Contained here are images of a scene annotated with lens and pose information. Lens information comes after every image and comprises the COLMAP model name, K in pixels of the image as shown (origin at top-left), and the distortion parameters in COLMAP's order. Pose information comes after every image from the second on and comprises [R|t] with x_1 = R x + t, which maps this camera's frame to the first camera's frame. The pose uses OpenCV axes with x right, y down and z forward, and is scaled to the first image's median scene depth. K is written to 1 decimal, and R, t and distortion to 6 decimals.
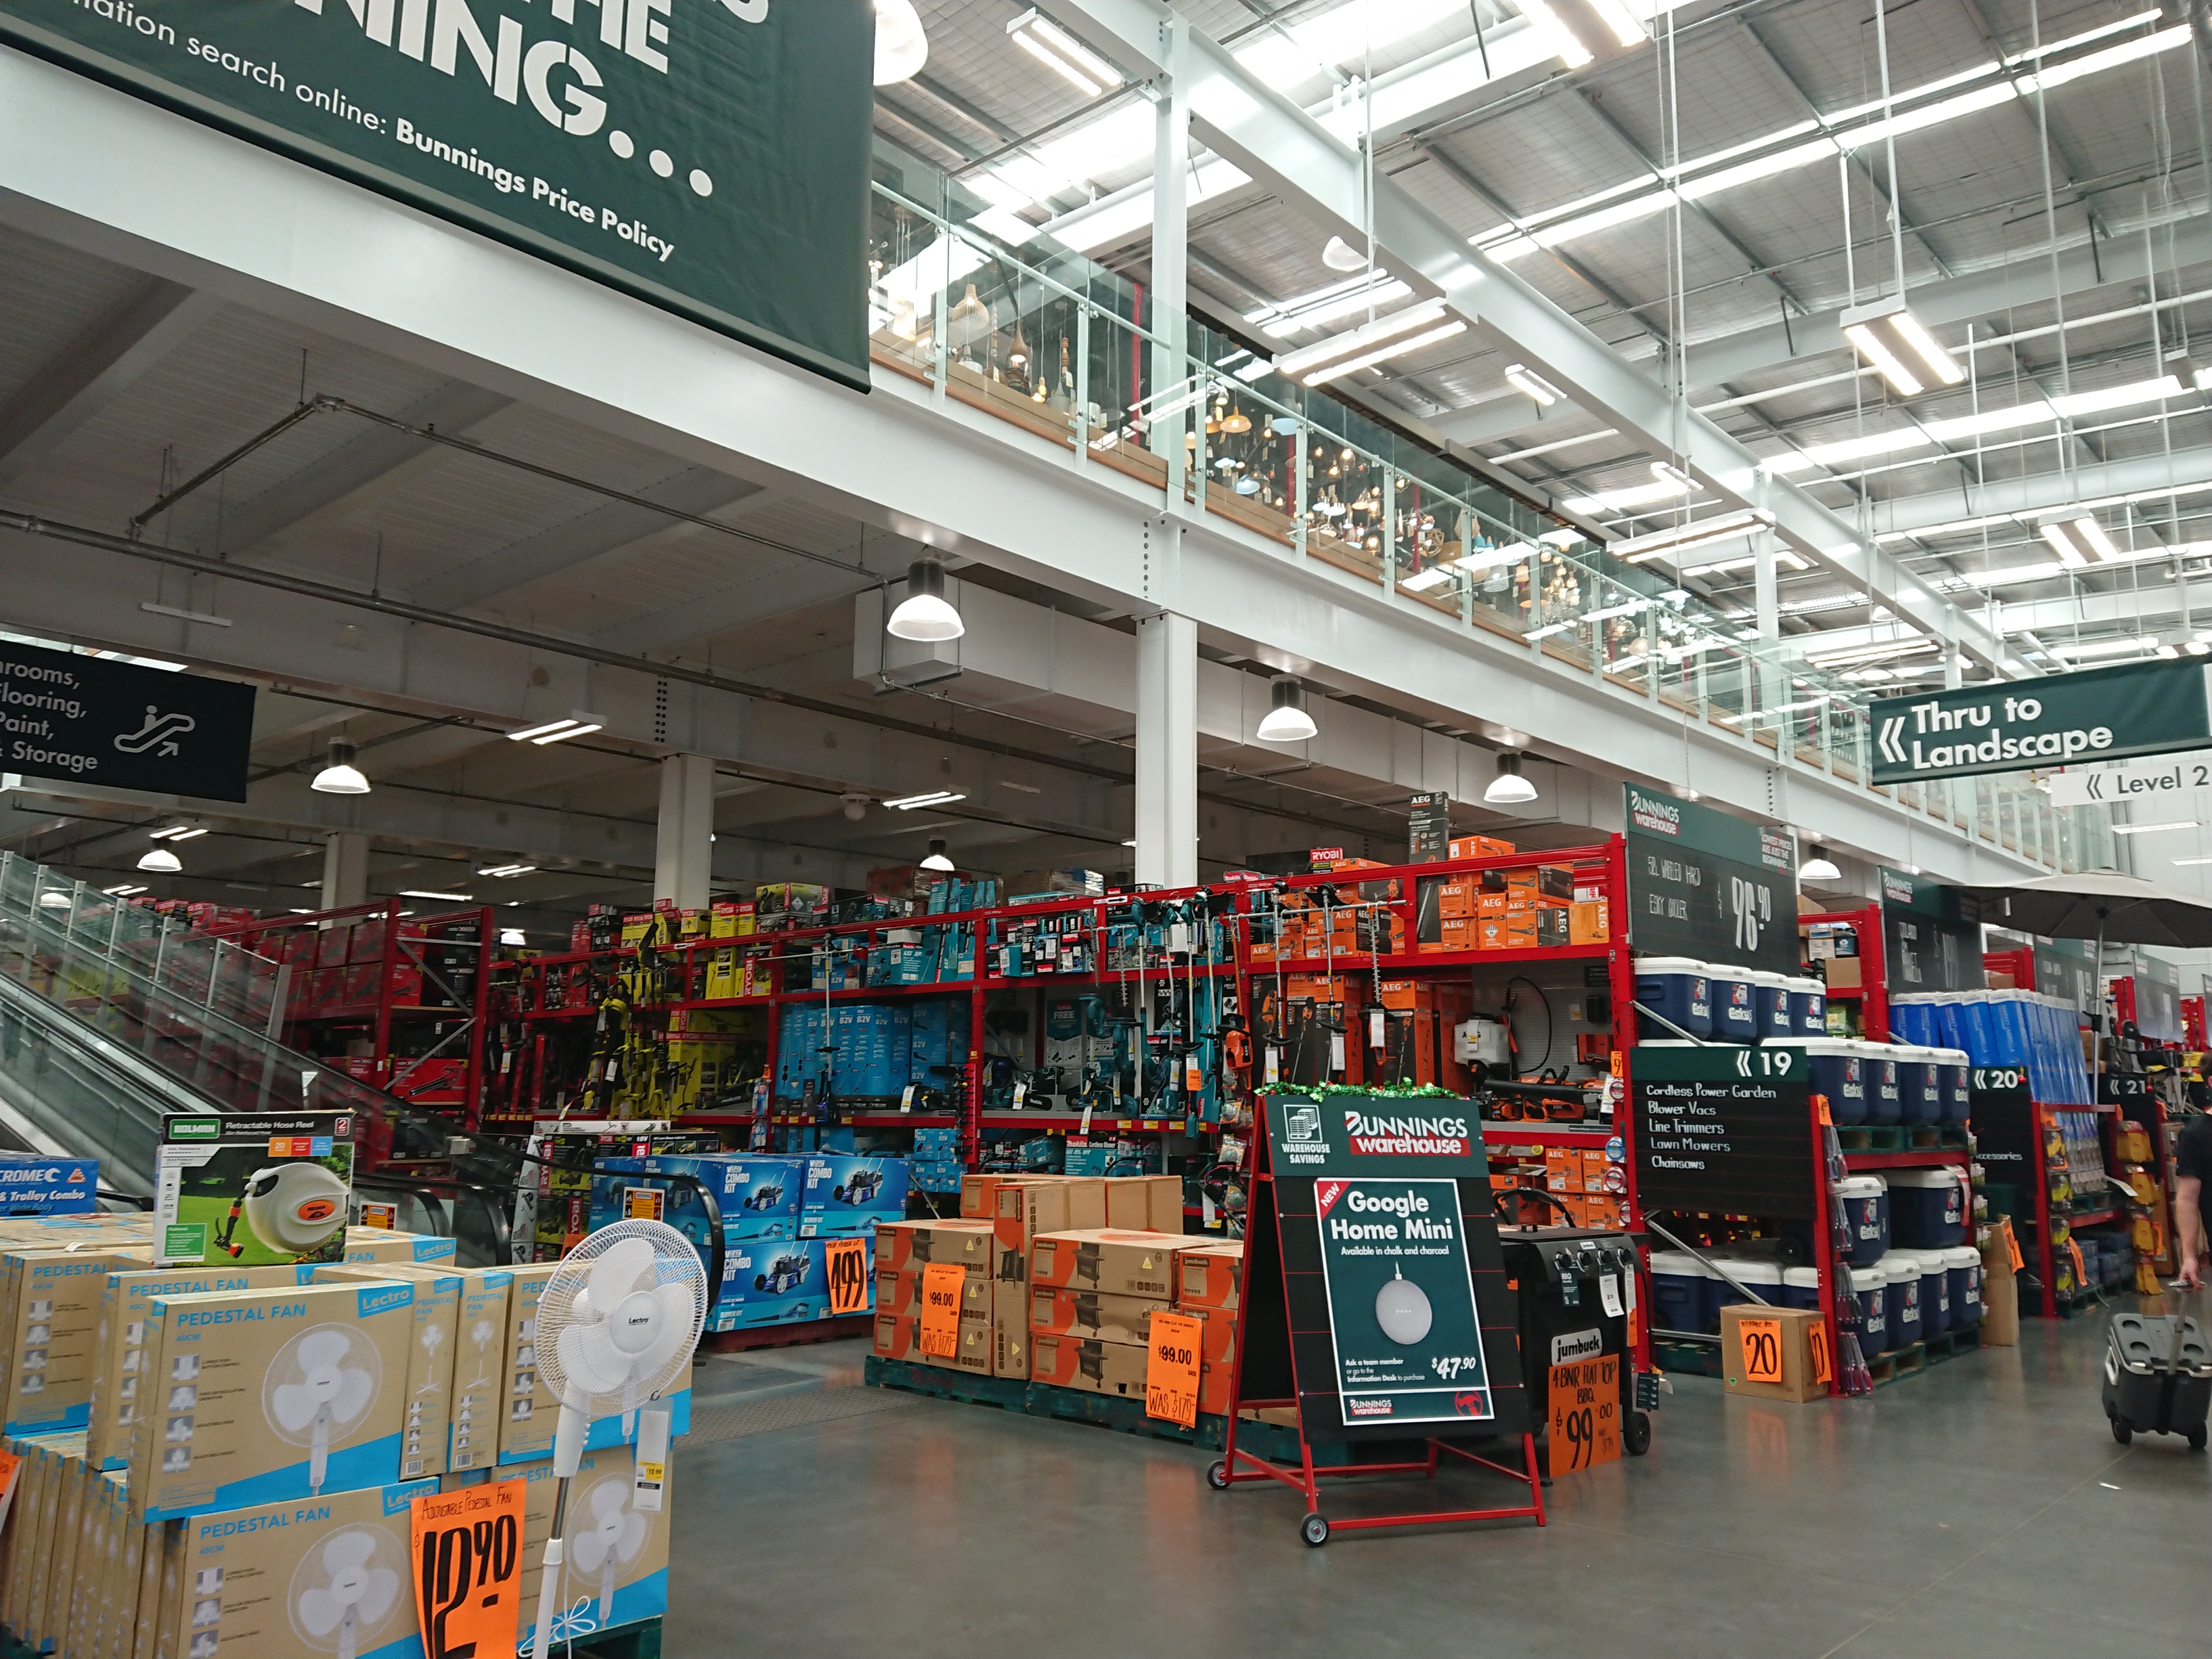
lens RADIAL K [[1657.3, 0, 1108.0], [0, 1657.3, 824.4], [0, 0, 1]] dist [0.039894, -0.020520]
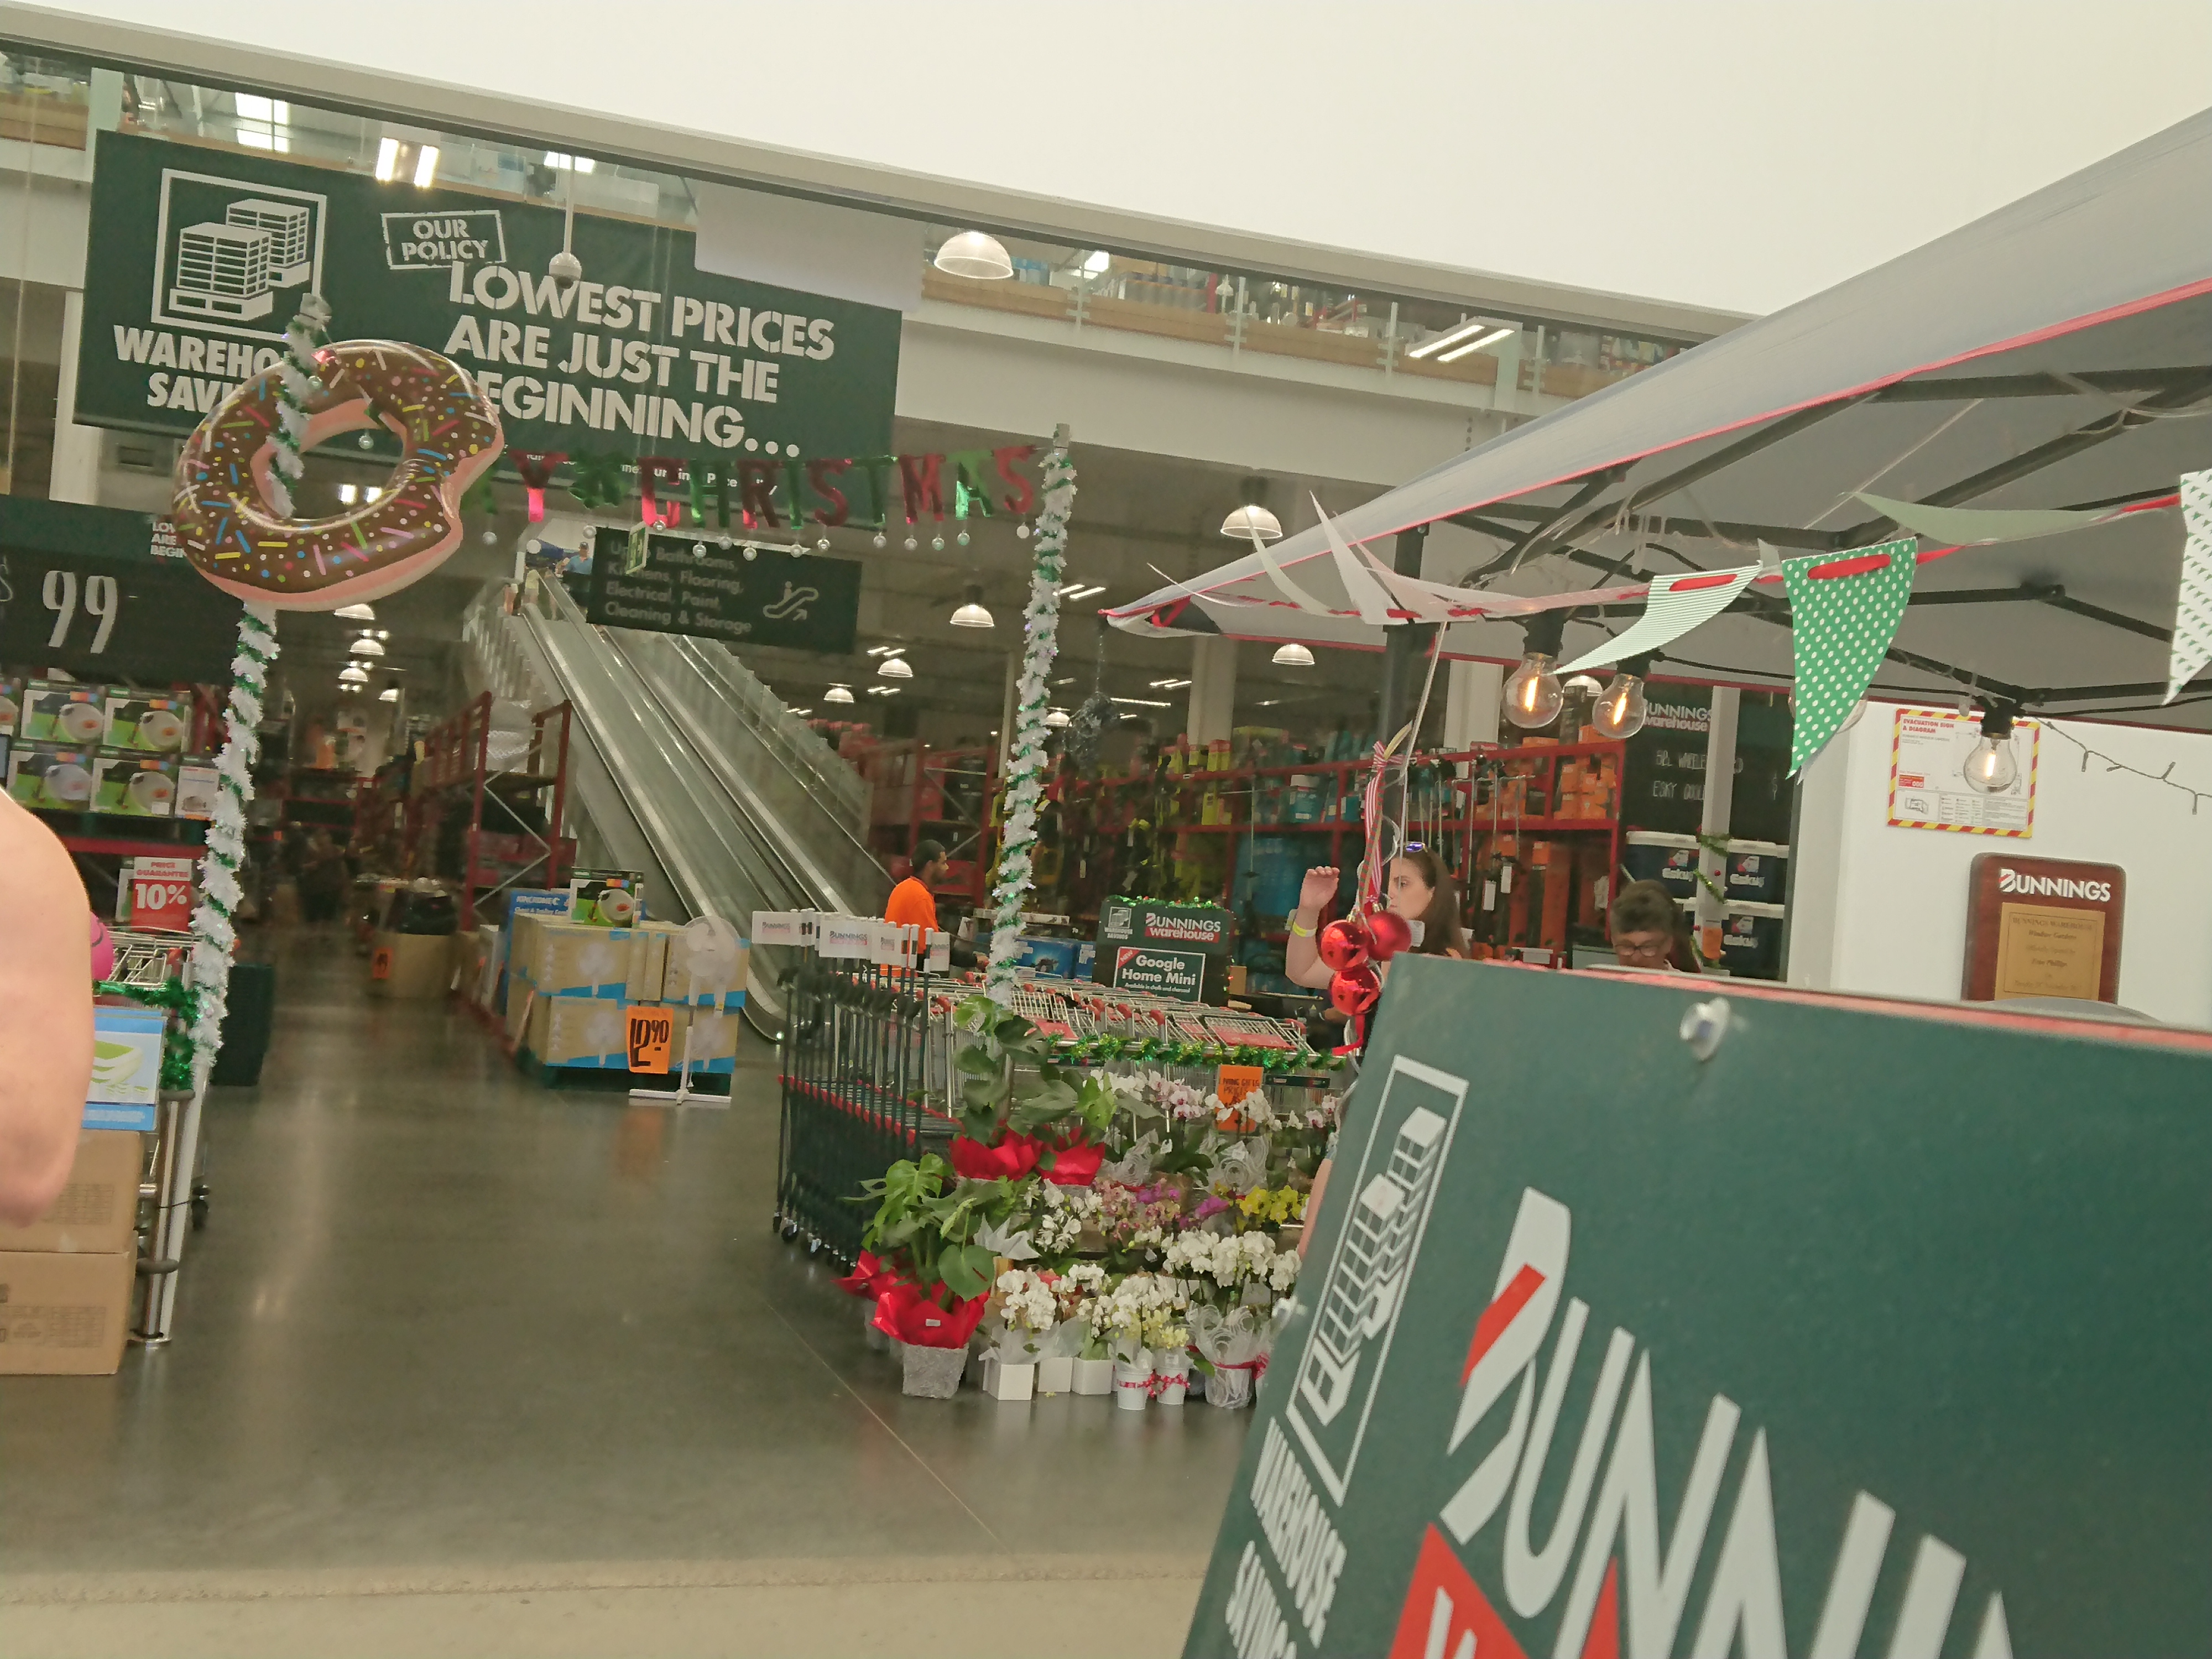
lens RADIAL K [[2511.3, 0, 1107.1], [0, 2511.3, 833.3], [0, 0, 1]] dist [0.169907, 0.000000]
pose [[0.866831, 0.051982, -0.495886, 1.450247], [0.005522, 0.993489, 0.113796, -0.223481], [0.498572, -0.101380, 0.860900, -1.361347]]
